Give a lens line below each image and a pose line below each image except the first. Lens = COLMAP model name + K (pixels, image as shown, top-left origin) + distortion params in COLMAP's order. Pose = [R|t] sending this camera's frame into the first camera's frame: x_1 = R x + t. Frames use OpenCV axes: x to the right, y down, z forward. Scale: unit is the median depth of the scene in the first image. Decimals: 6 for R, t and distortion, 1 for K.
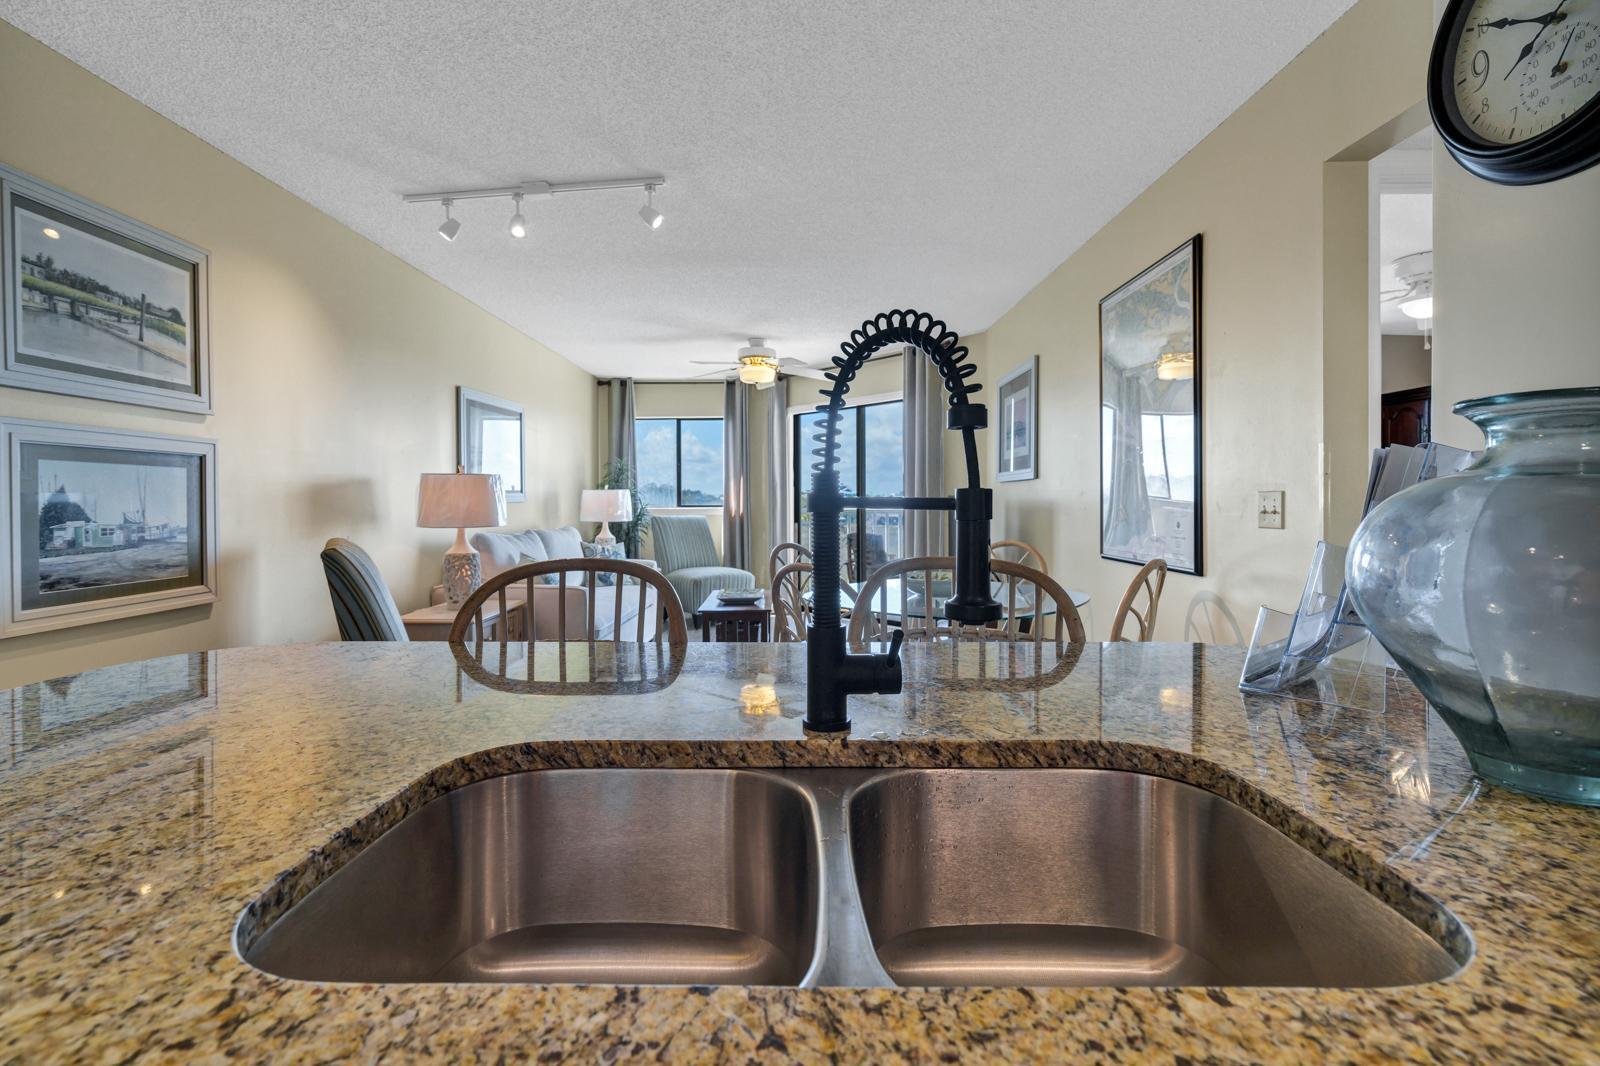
lens RADIAL K [[729.2, 0, 775.2], [0, 729.2, 504.3], [0, 0, 1]] dist [-0.001073, -0.000016]
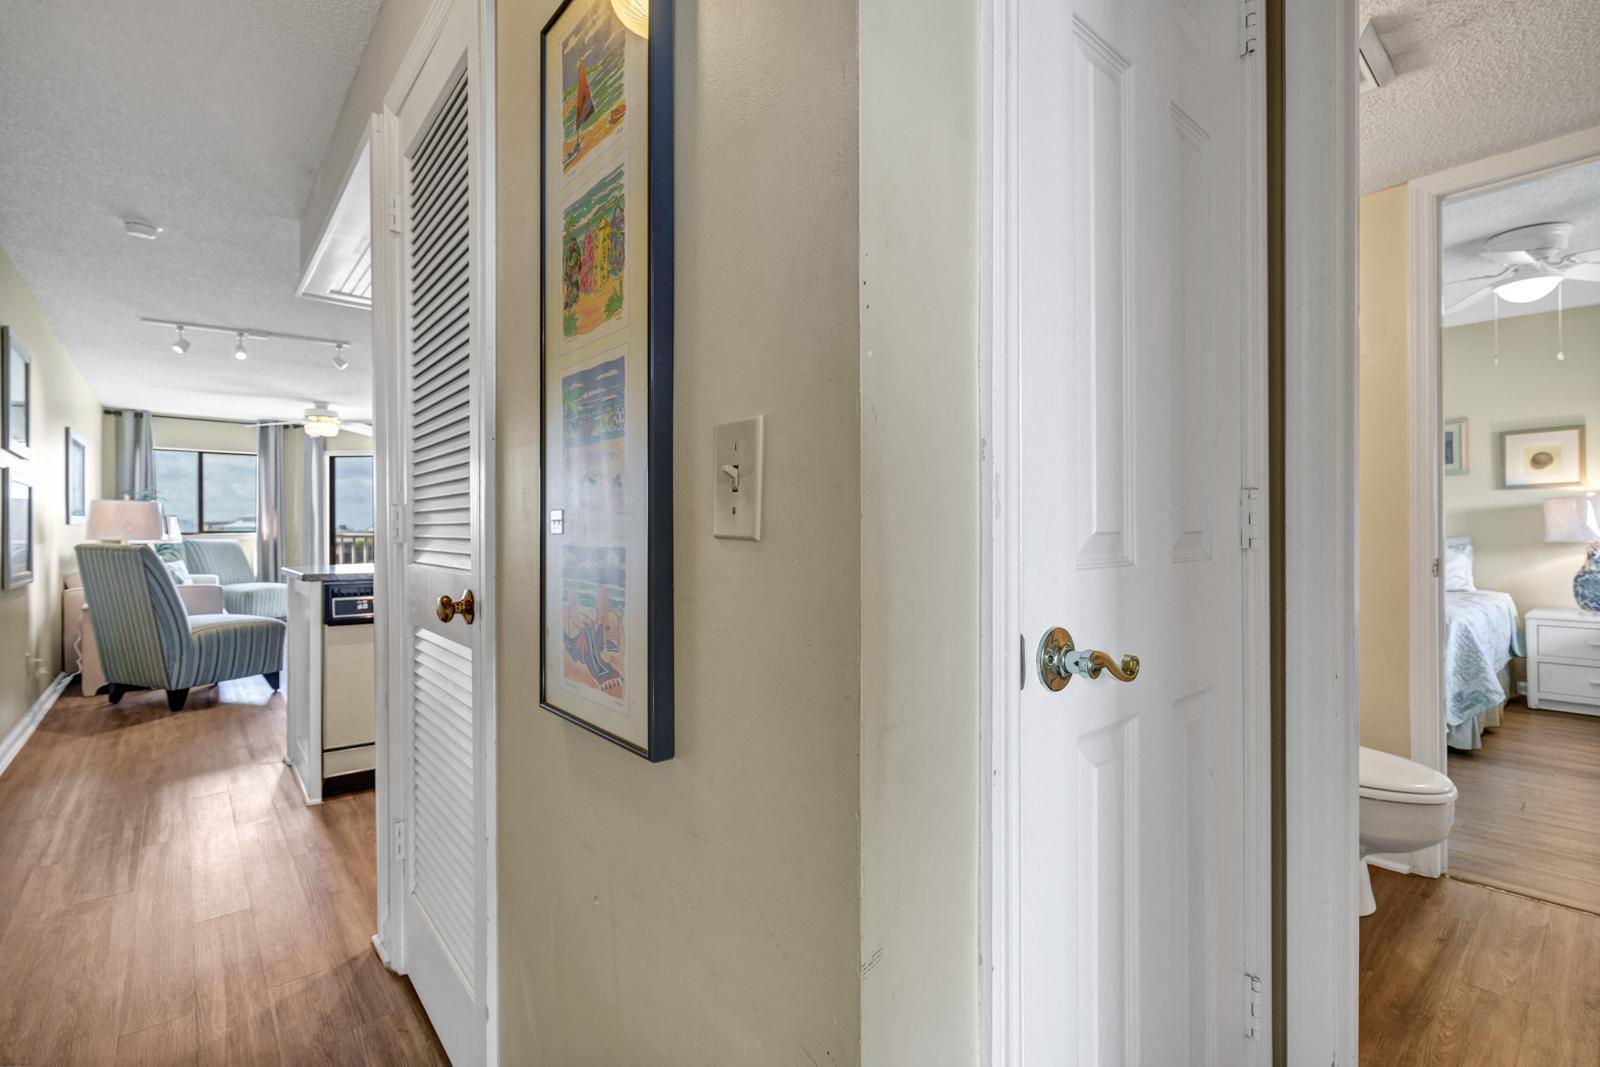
lens RADIAL K [[722.7, 0, 785.6], [0, 722.7, 529.1], [0, 0, 1]] dist [-0.000926, -0.000080]
pose [[0.750232, 0.003032, 0.661167, -0.198302], [0.006009, 0.999917, -0.011404, 0.015876], [-0.661147, 0.012529, 0.750152, -0.400833]]
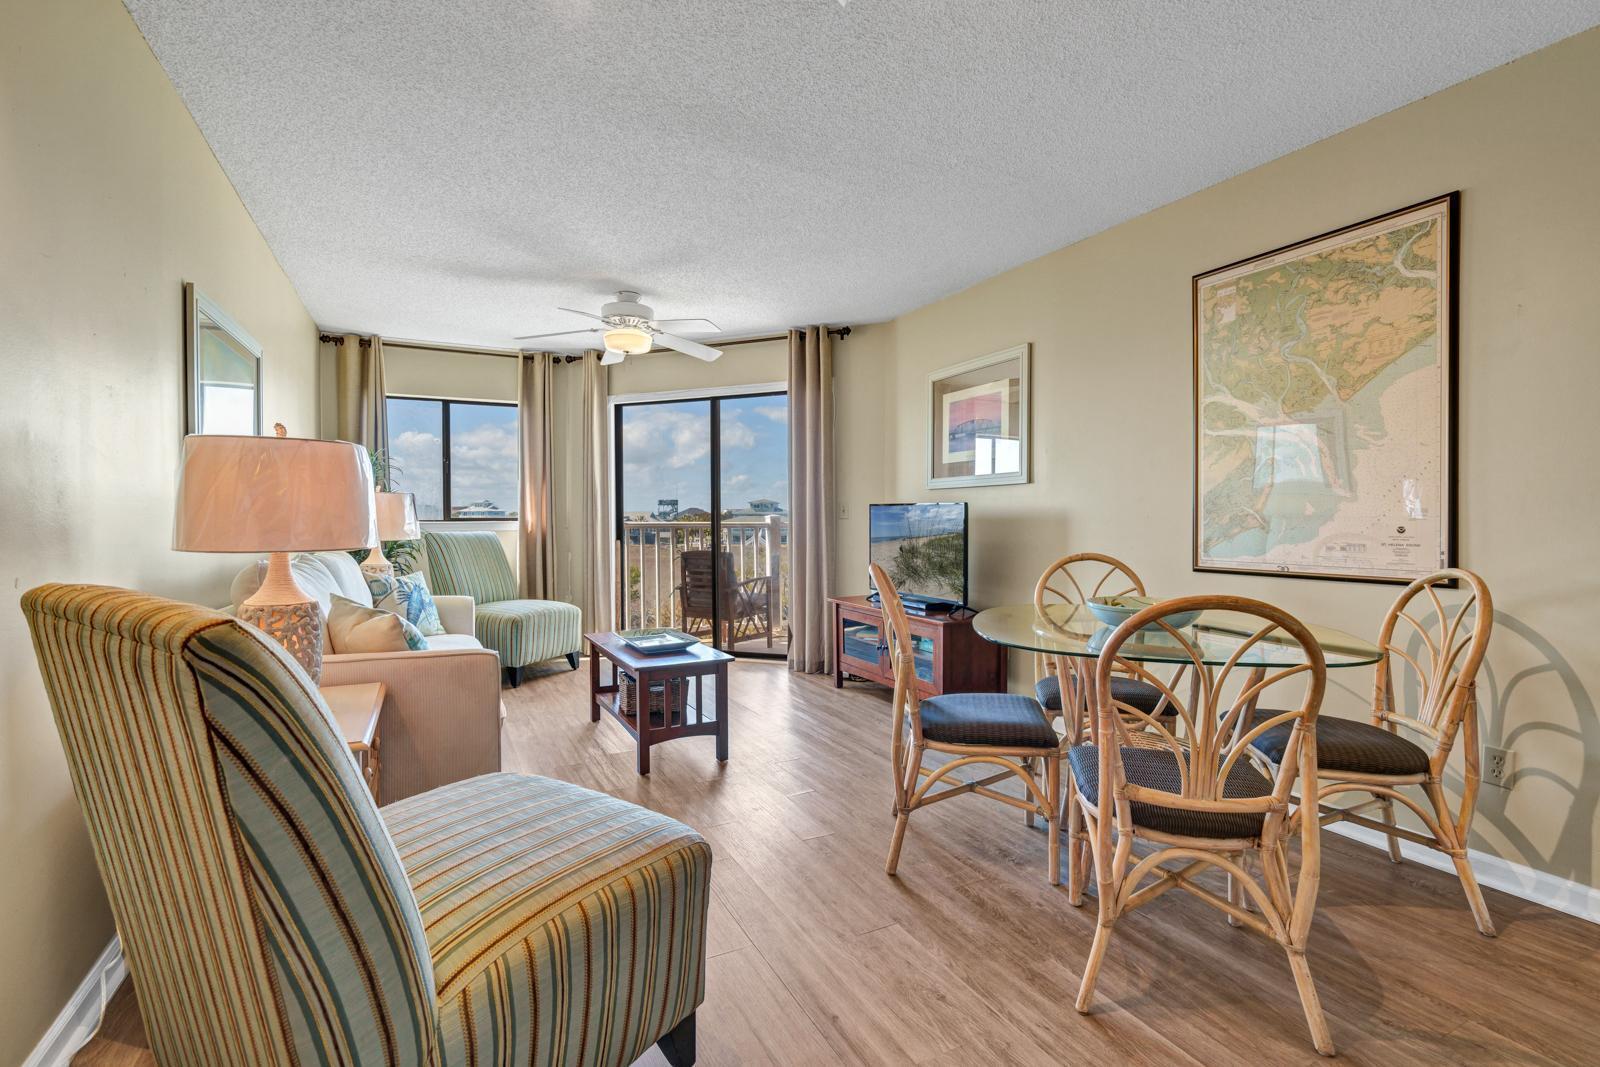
lens RADIAL K [[722.7, 0, 785.6], [0, 722.7, 529.1], [0, 0, 1]] dist [-0.000926, -0.000080]
pose [[0.885651, -0.009168, 0.464261, -0.176395], [0.004340, 0.999925, 0.011466, 0.005096], [-0.464331, -0.008140, 0.885624, 0.208674]]
